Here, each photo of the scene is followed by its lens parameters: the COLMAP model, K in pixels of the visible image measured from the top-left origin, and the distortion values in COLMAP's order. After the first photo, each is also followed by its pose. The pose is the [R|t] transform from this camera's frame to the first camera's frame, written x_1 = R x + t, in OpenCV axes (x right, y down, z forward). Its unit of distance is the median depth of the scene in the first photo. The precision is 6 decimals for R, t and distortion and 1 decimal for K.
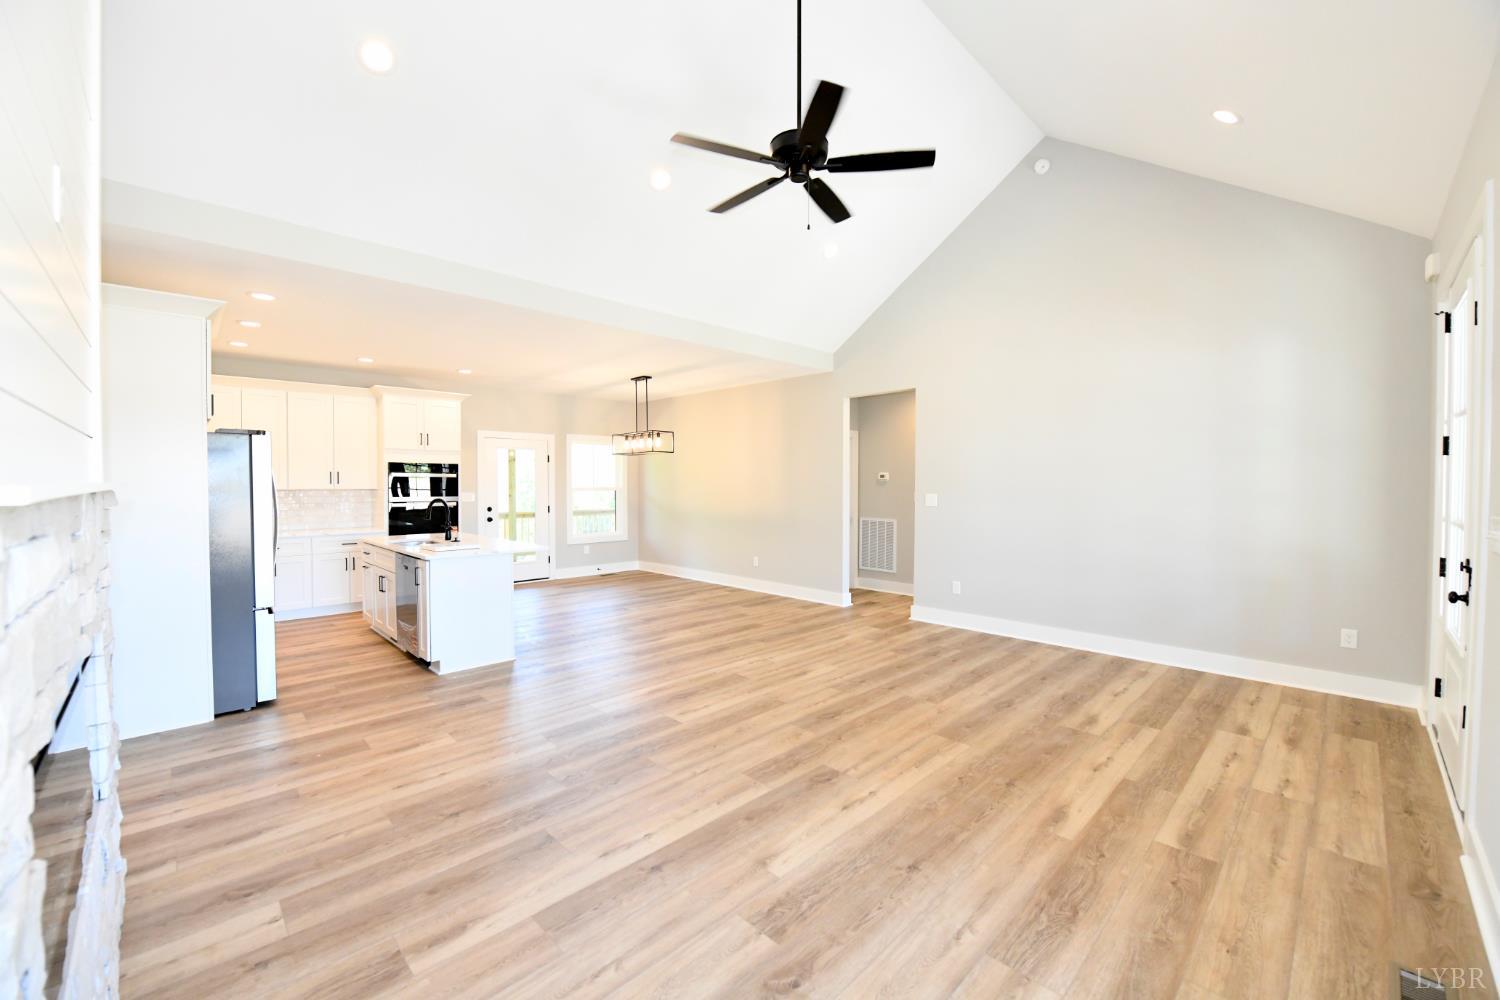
lens RADIAL K [[600.4, 0, 761.4], [0, 600.4, 494.8], [0, 0, 1]] dist [-0.014452, -0.002385]
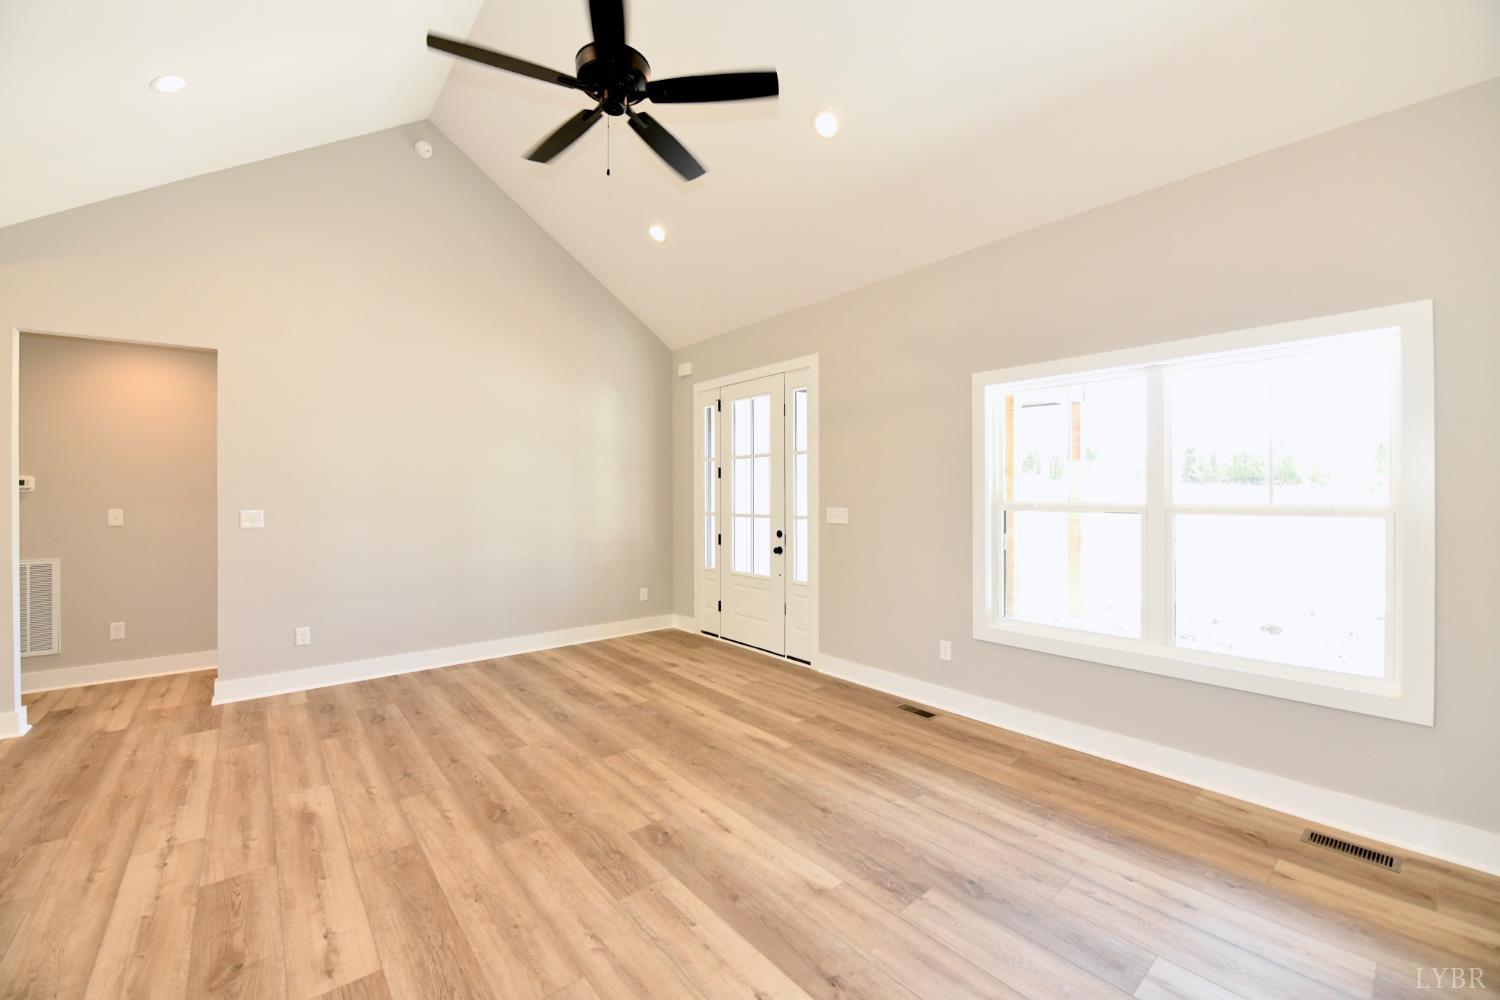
lens RADIAL K [[600.4, 0, 758.6], [0, 600.4, 495.8], [0, 0, 1]] dist [-0.014452, -0.002385]
pose [[0.081159, -0.003687, 0.996694, -0.568878], [0.023087, 0.999732, 0.001818, -0.009404], [-0.996434, 0.022864, 0.081223, 0.603542]]
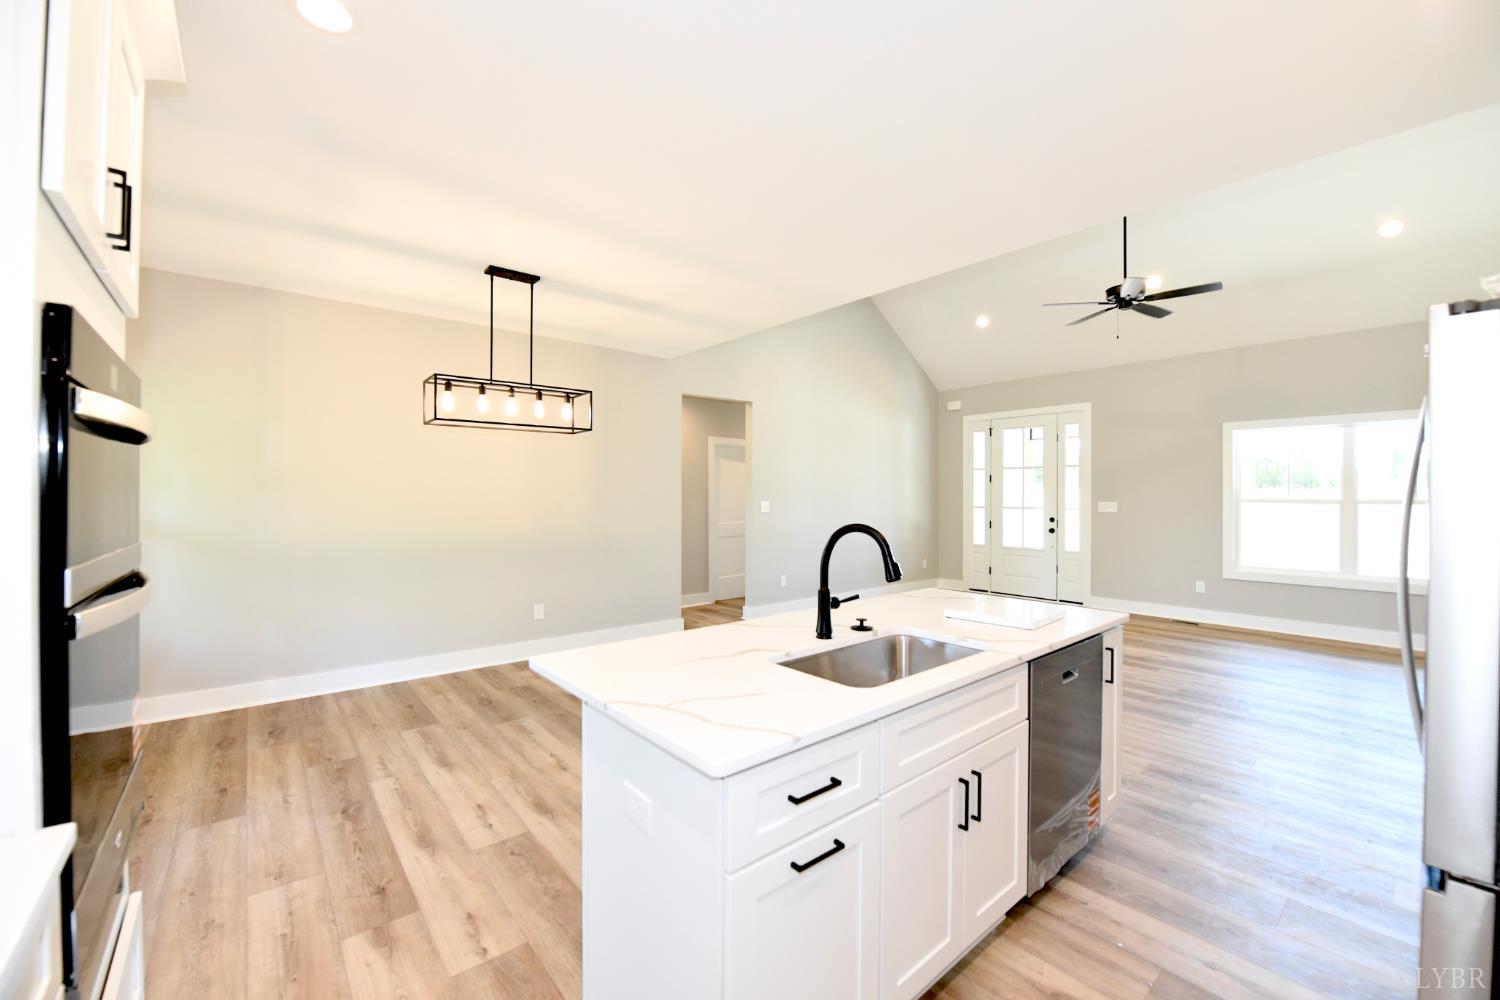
lens RADIAL K [[600.4, 0, 761.5], [0, 600.4, 489.2], [0, 0, 1]] dist [-0.014452, -0.002385]
pose [[0.076876, 0.010638, 0.996984, -1.338612], [0.017769, 0.999770, -0.012038, -0.016688], [-0.996882, 0.018641, 0.076669, 1.514018]]
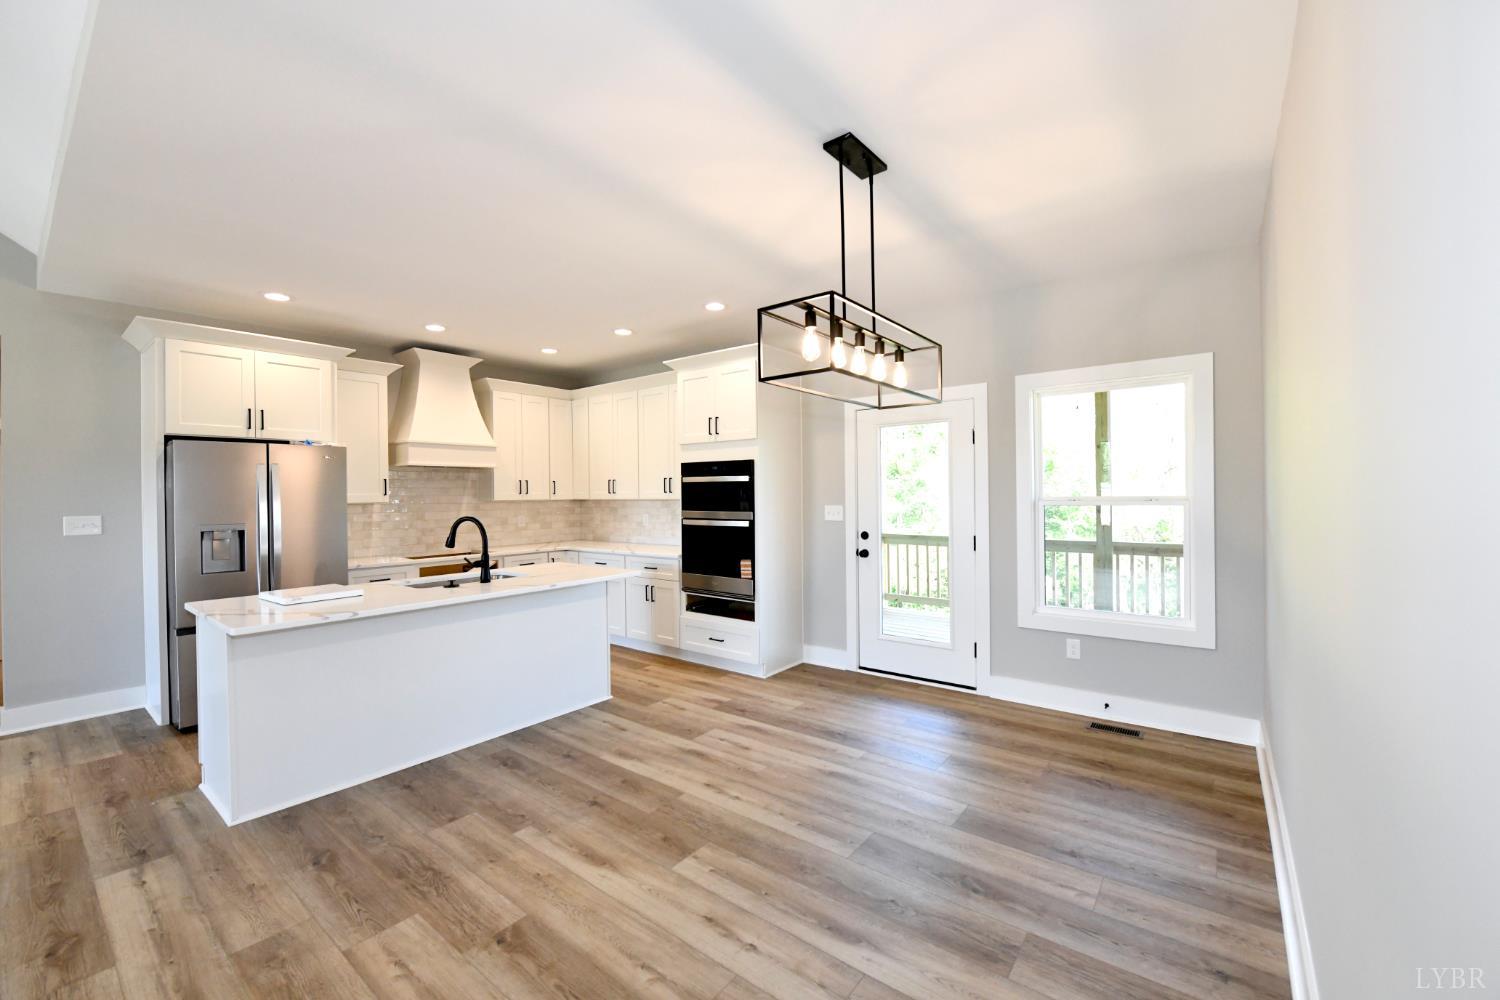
lens RADIAL K [[600.4, 0, 758.1], [0, 600.4, 502.4], [0, 0, 1]] dist [-0.014452, -0.002385]
pose [[0.126913, 0.014980, -0.991801, 0.211849], [-0.009176, 0.999861, 0.013927, -0.031031], [0.991871, 0.007334, 0.127032, 1.808546]]
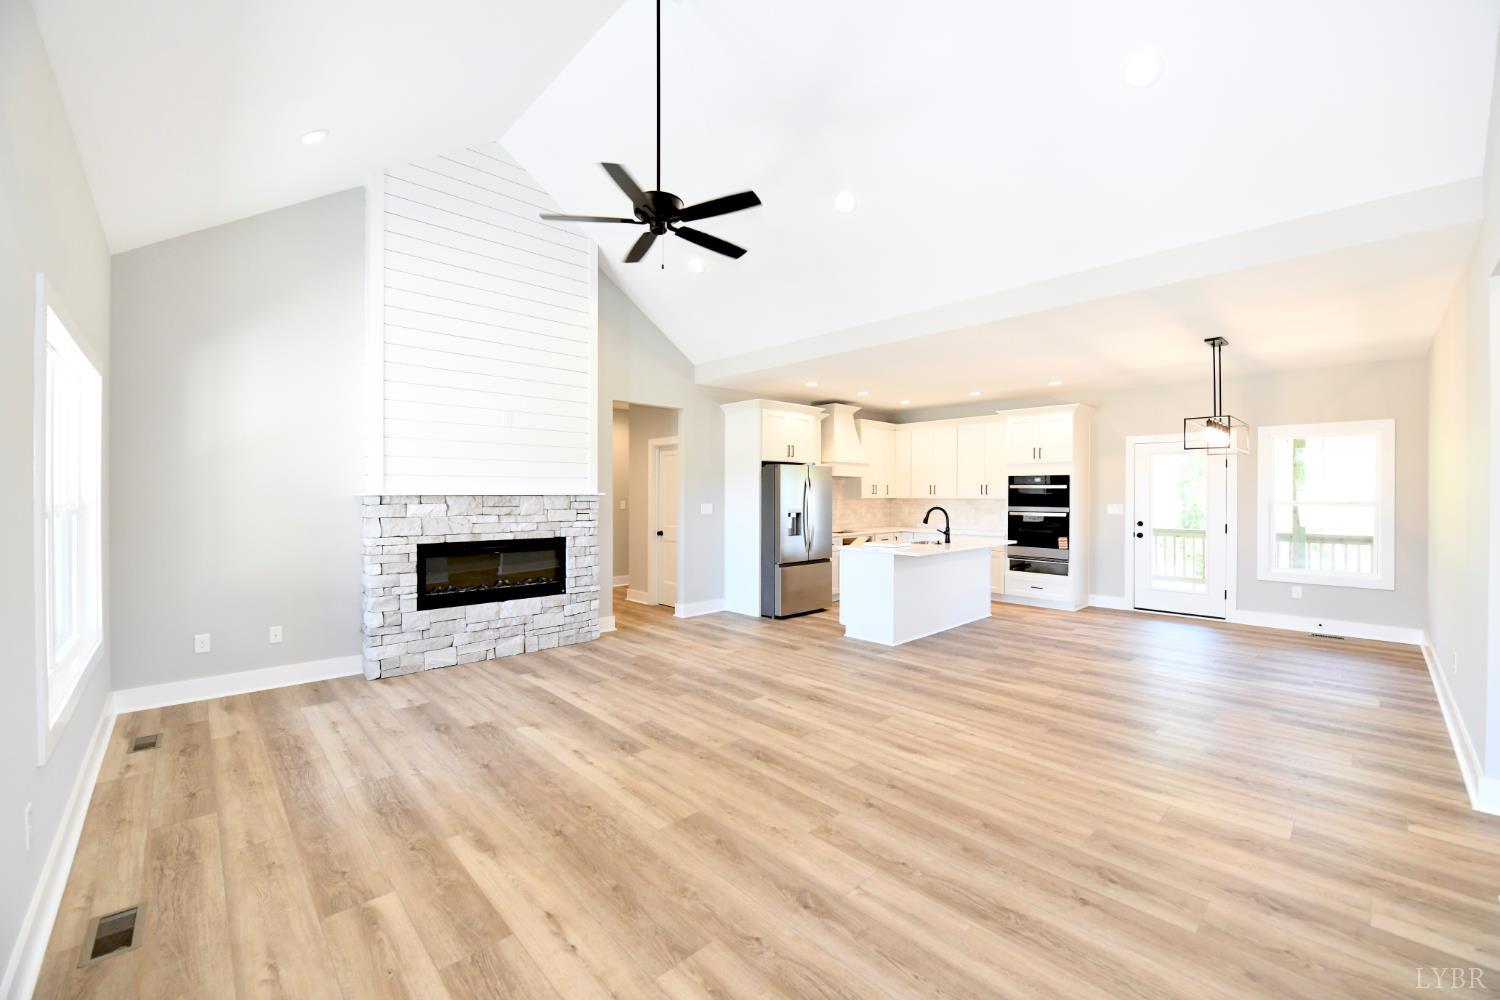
lens RADIAL K [[600.4, 0, 758.6], [0, 600.4, 495.7], [0, 0, 1]] dist [-0.014452, -0.002385]
pose [[-0.021283, 0.004666, -0.999763, 0.975872], [-0.021996, 0.999745, 0.005134, -0.021025], [0.999532, 0.022100, -0.021175, 0.983480]]
